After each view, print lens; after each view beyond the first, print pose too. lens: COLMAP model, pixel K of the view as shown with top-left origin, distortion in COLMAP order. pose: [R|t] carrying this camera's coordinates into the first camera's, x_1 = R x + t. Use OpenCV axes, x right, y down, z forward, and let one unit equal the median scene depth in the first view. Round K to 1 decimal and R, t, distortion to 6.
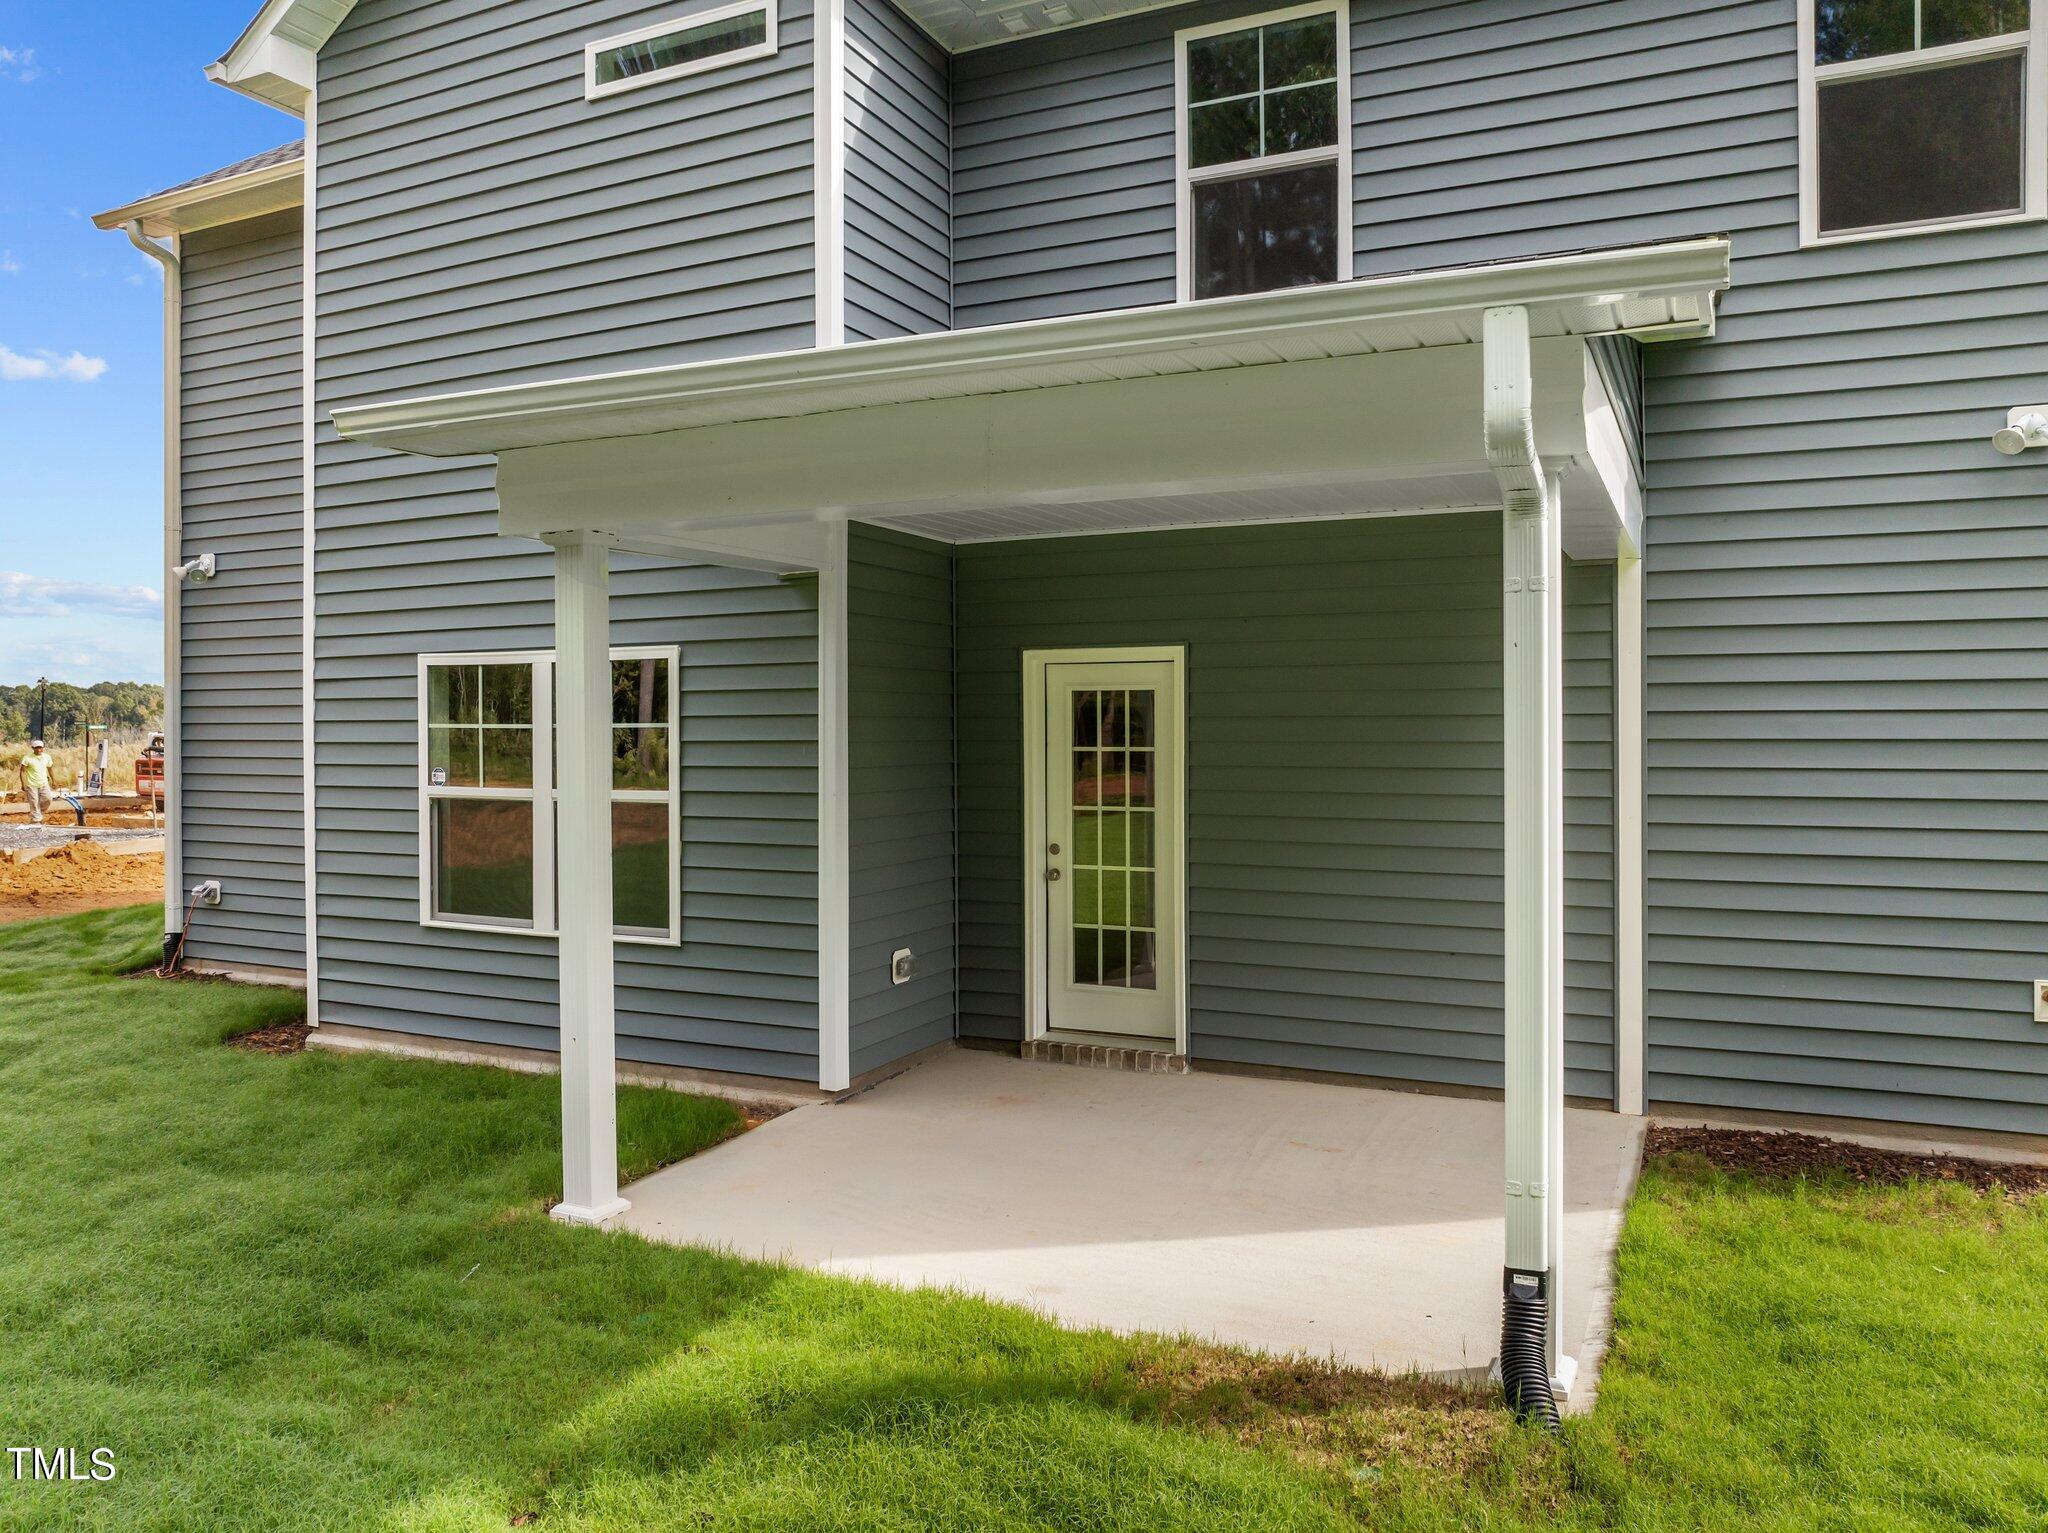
lens RADIAL K [[1448.7, 0, 1030.6], [0, 1448.7, 729.0], [0, 0, 1]] dist [-0.041854, 0.005362]
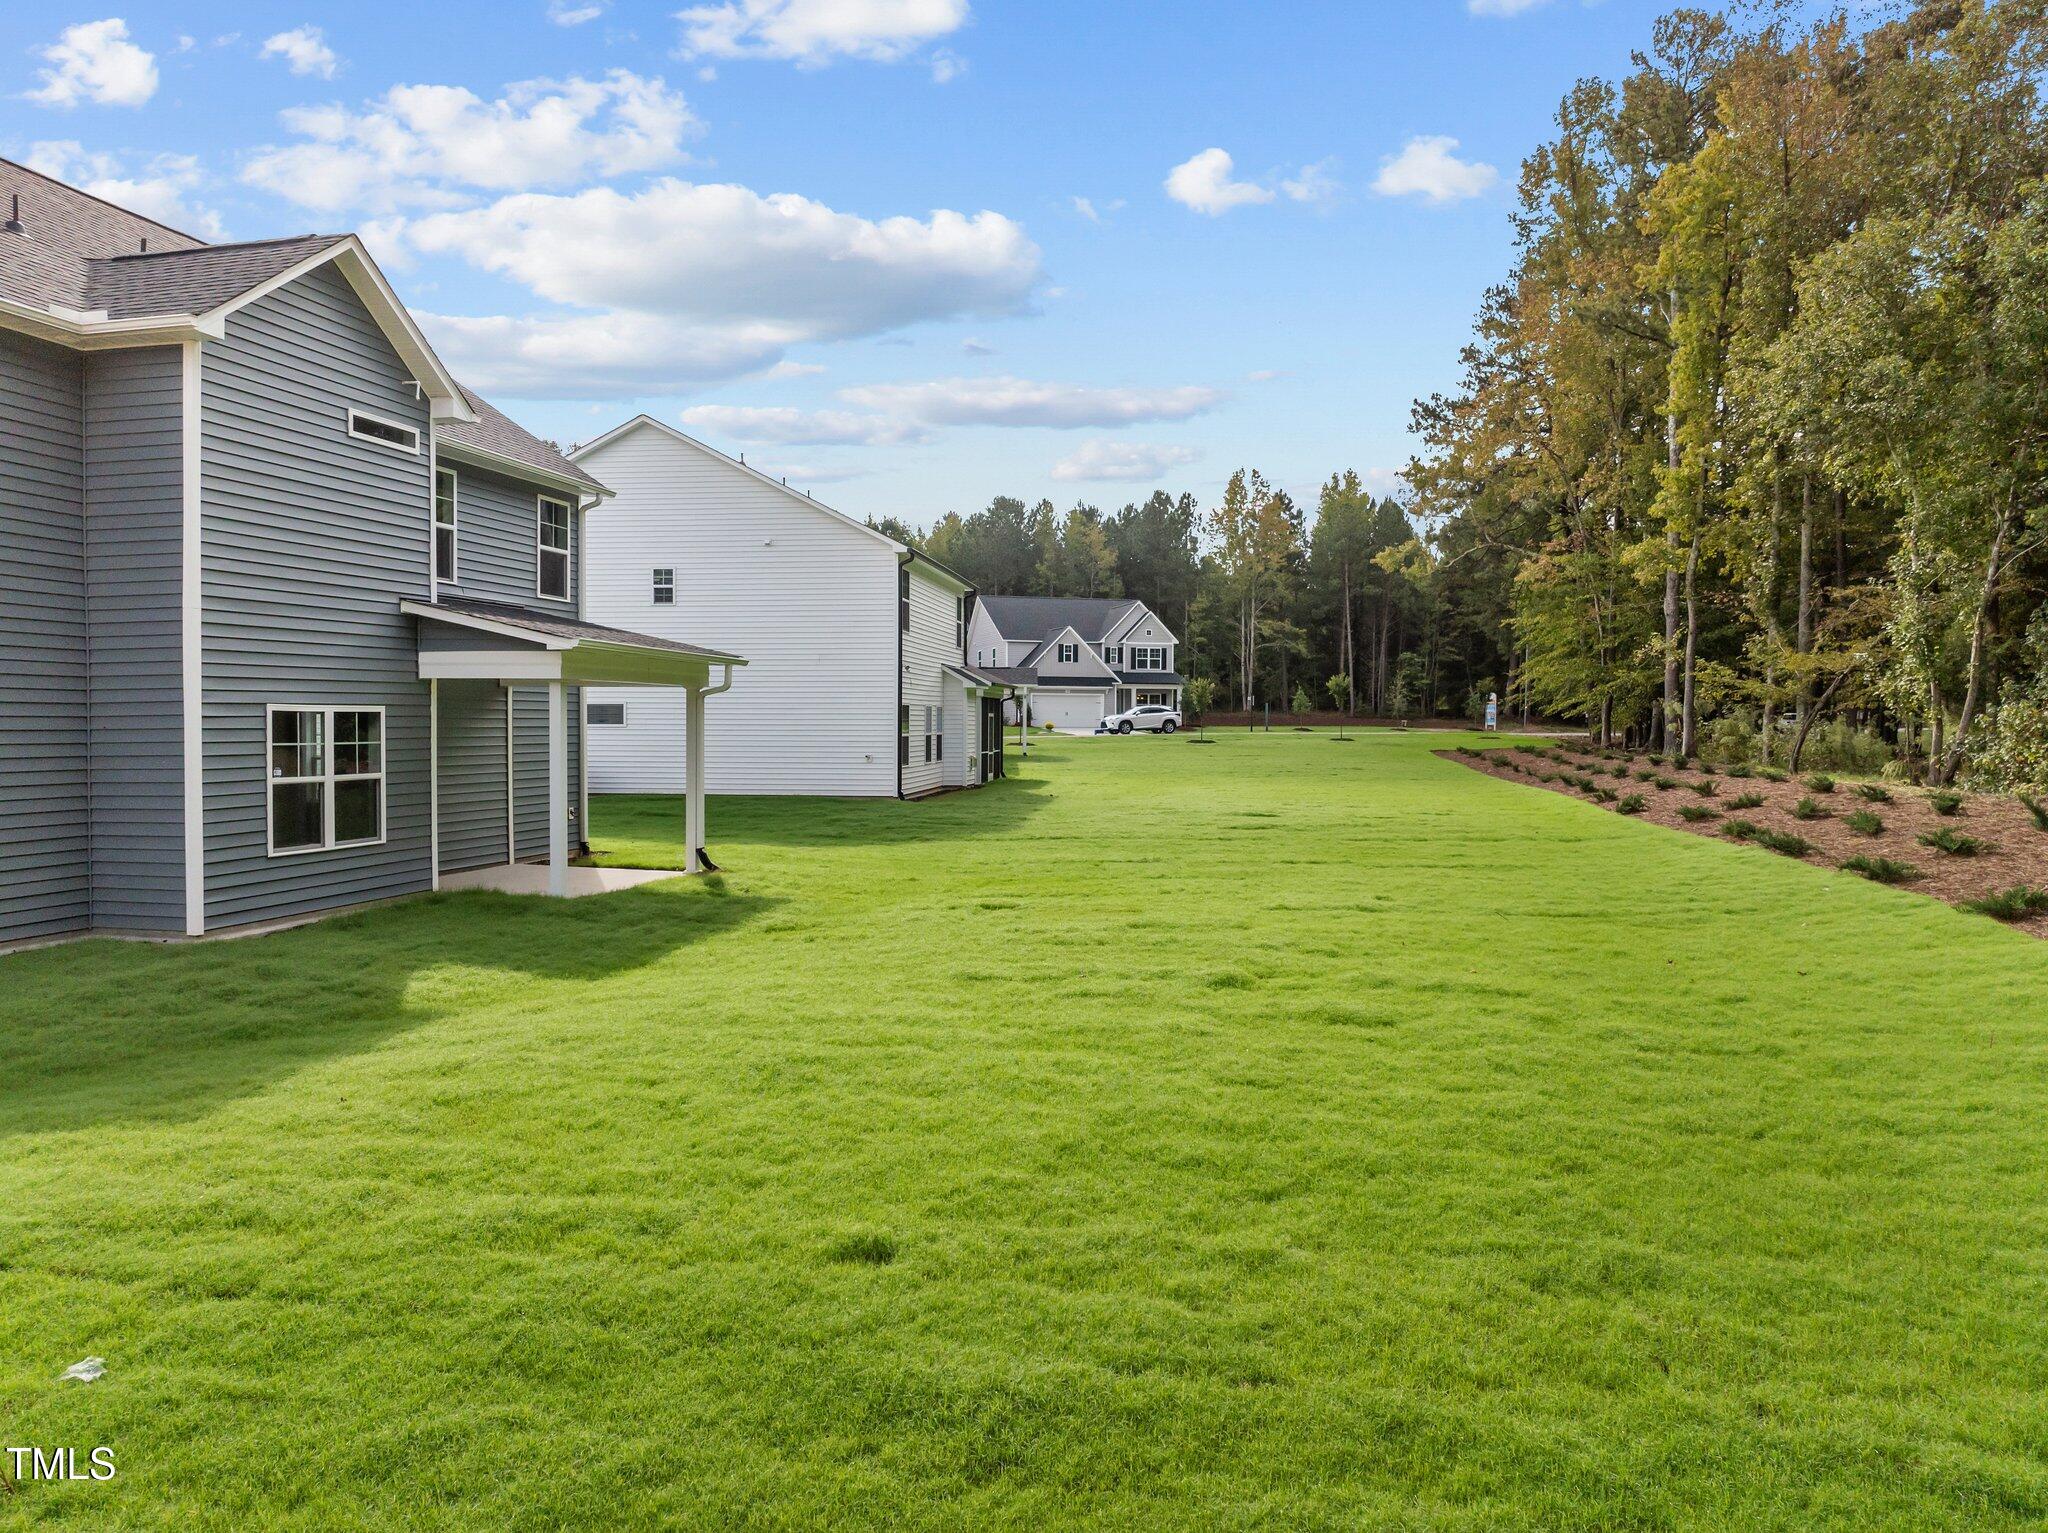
lens RADIAL K [[1464.3, 0, 1022.1], [0, 1464.3, 761.2], [0, 0, 1]] dist [-0.026550, 0.000091]
pose [[-0.209639, -0.020654, 0.977561, -2.609227], [0.003900, 0.999751, 0.021959, -0.018950], [-0.977771, 0.008416, -0.209507, 0.515092]]
